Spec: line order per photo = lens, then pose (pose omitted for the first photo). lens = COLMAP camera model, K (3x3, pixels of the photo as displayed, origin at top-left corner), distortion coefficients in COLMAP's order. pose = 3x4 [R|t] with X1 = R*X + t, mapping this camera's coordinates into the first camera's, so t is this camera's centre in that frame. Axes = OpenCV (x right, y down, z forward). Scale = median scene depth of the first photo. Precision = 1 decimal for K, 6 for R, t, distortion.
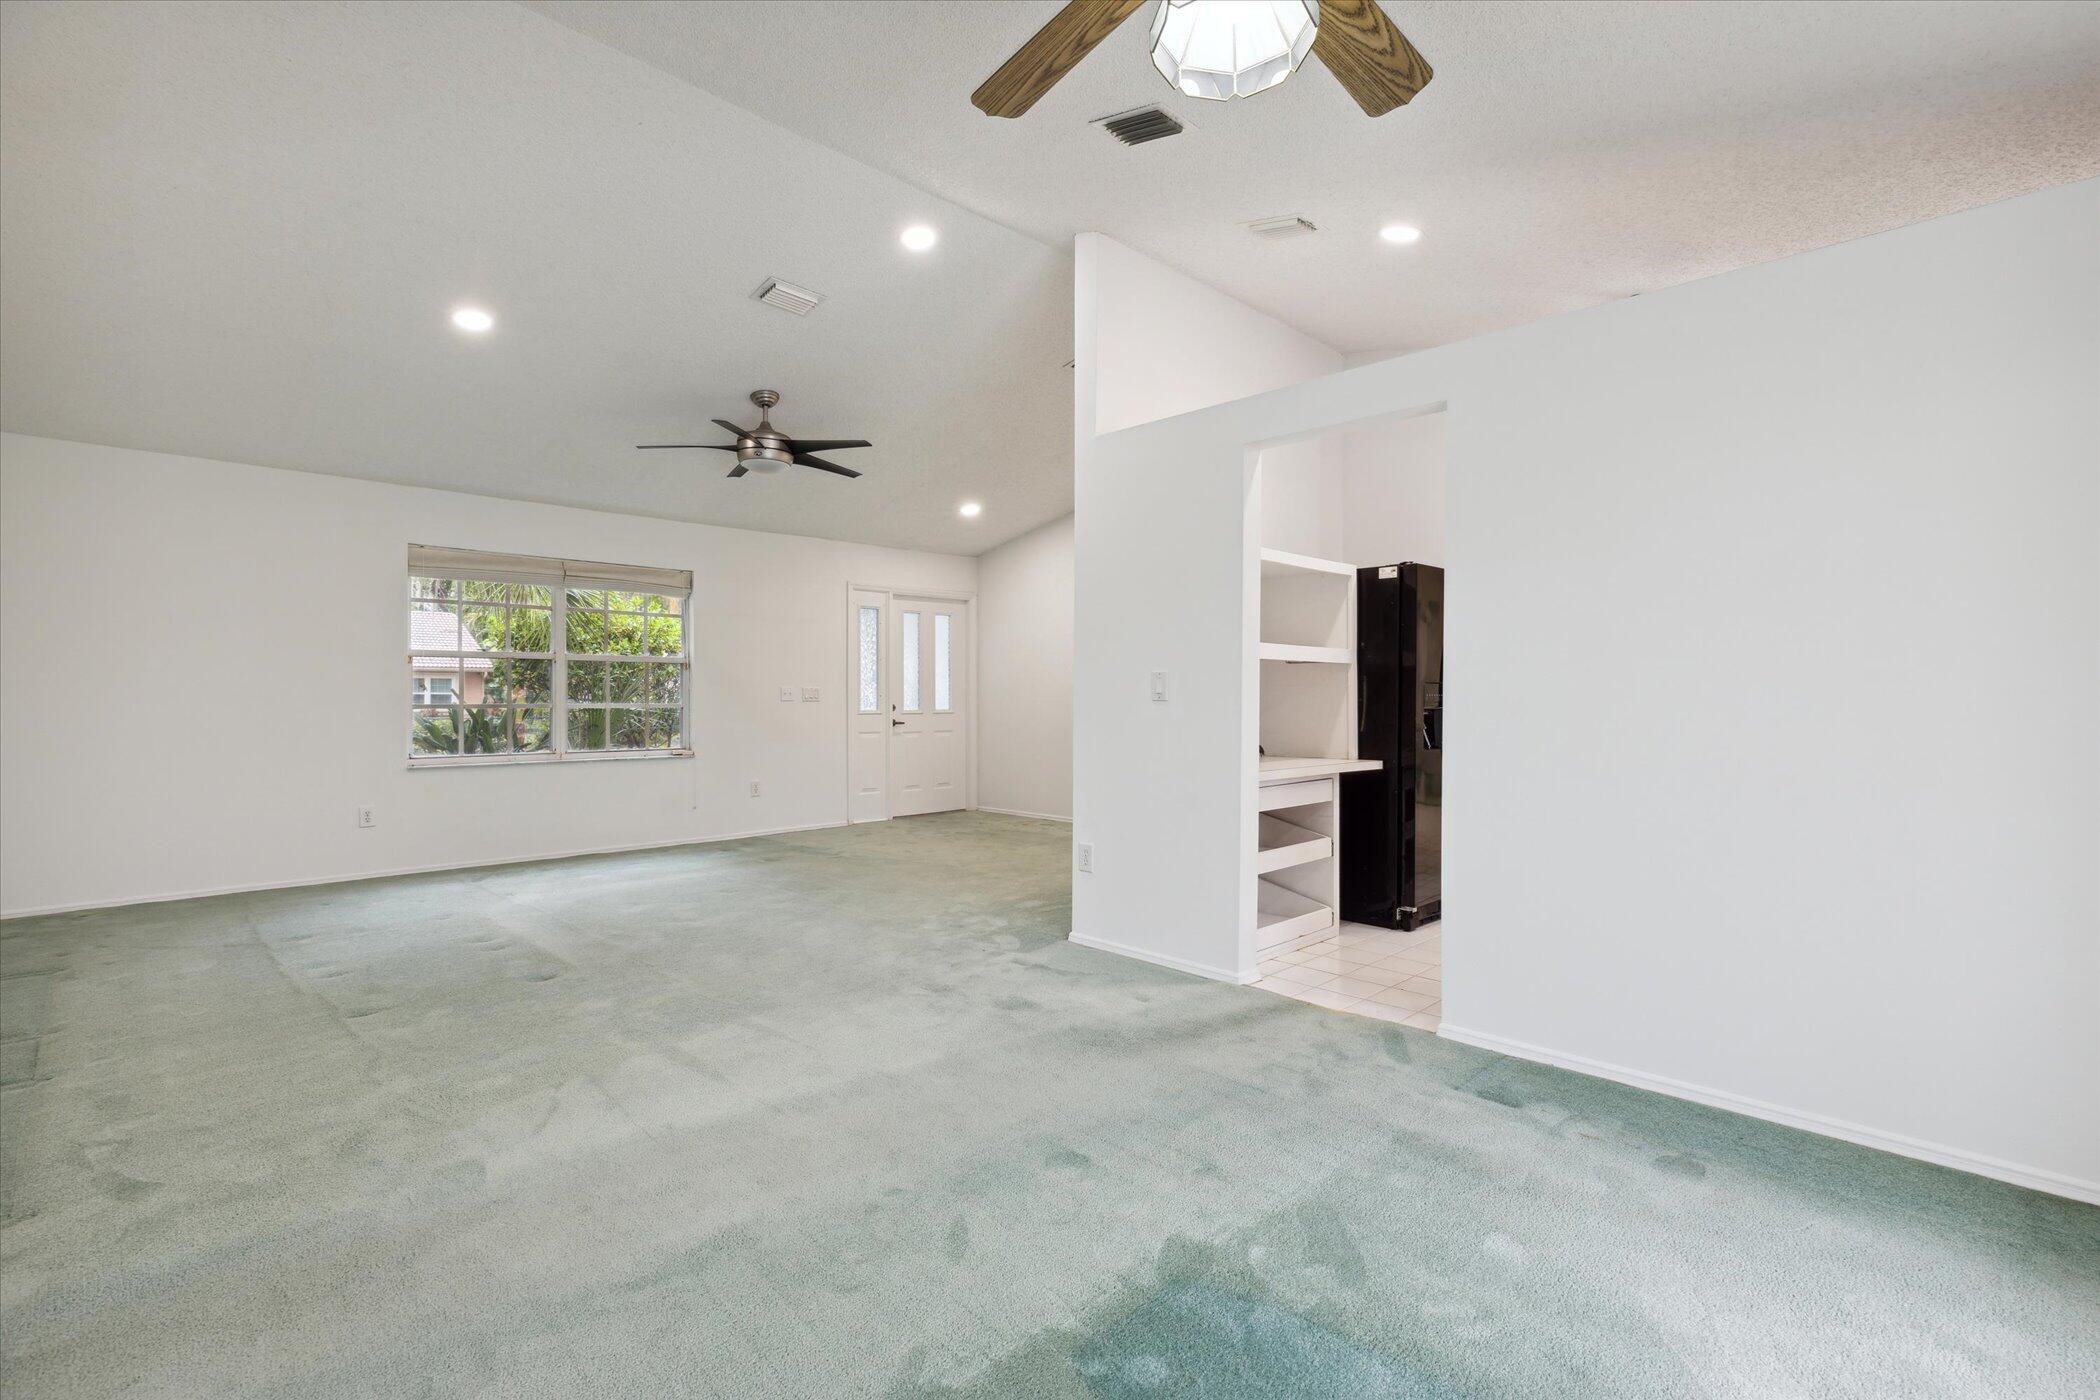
lens RADIAL K [[960.9, 0, 1051.3], [0, 960.9, 692.6], [0, 0, 1]] dist [0.000025, 0.000463]
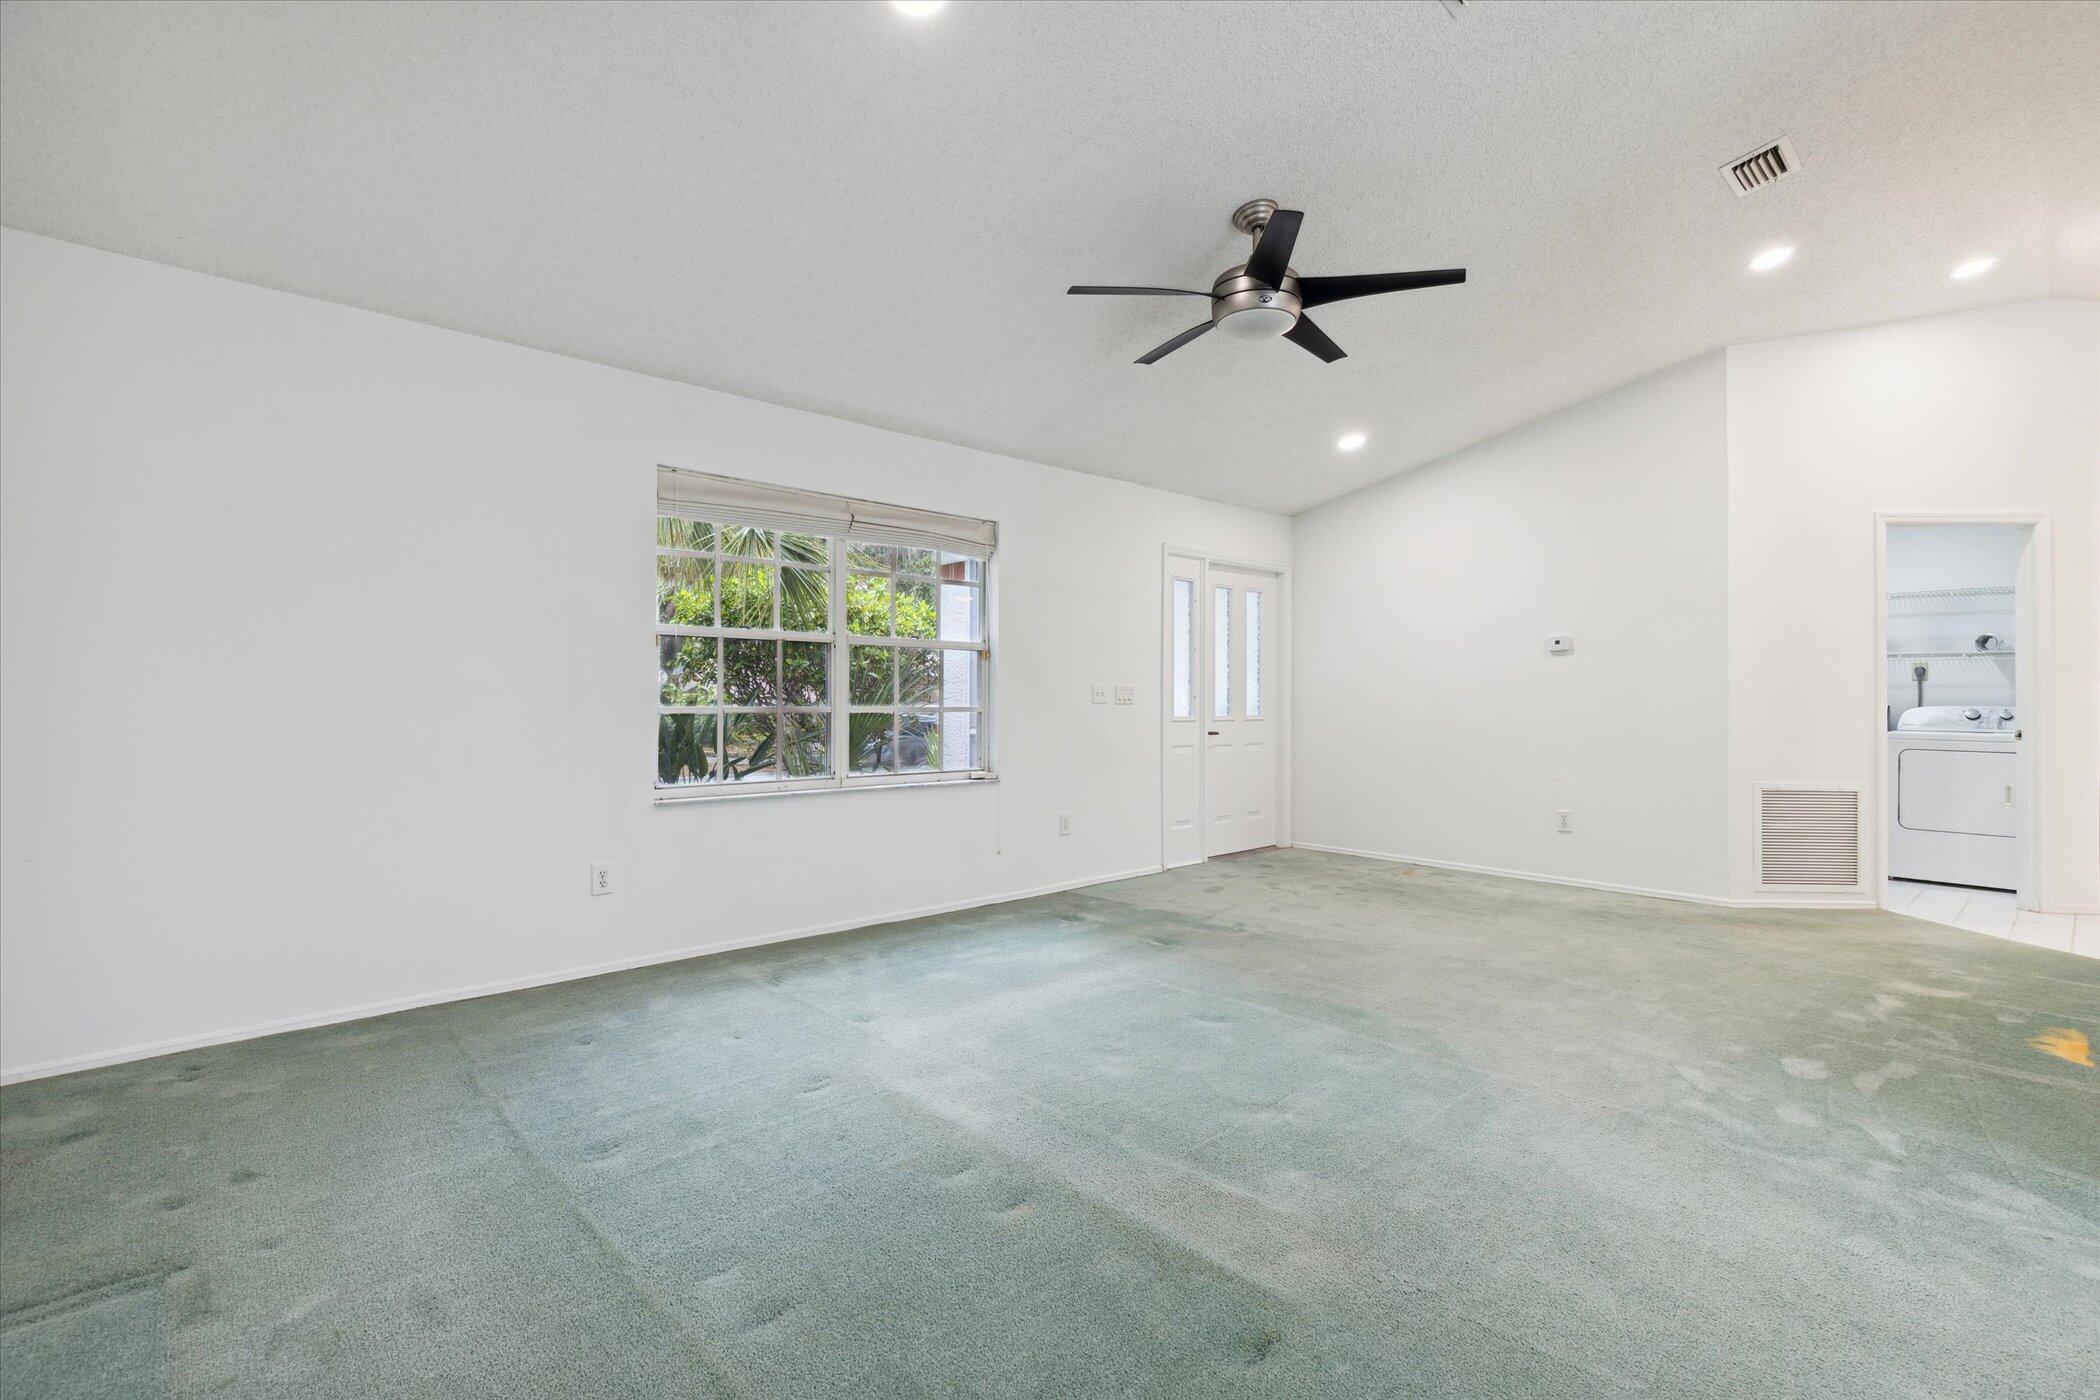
lens RADIAL K [[970.3, 0, 1056.0], [0, 970.3, 699.7], [0, 0, 1]] dist [0.002383, 0.000898]
pose [[0.999270, 0.005127, -0.037862, -0.290264], [-0.004874, 0.999965, 0.006762, 0.000662], [0.037895, -0.006573, 0.999260, 0.268694]]
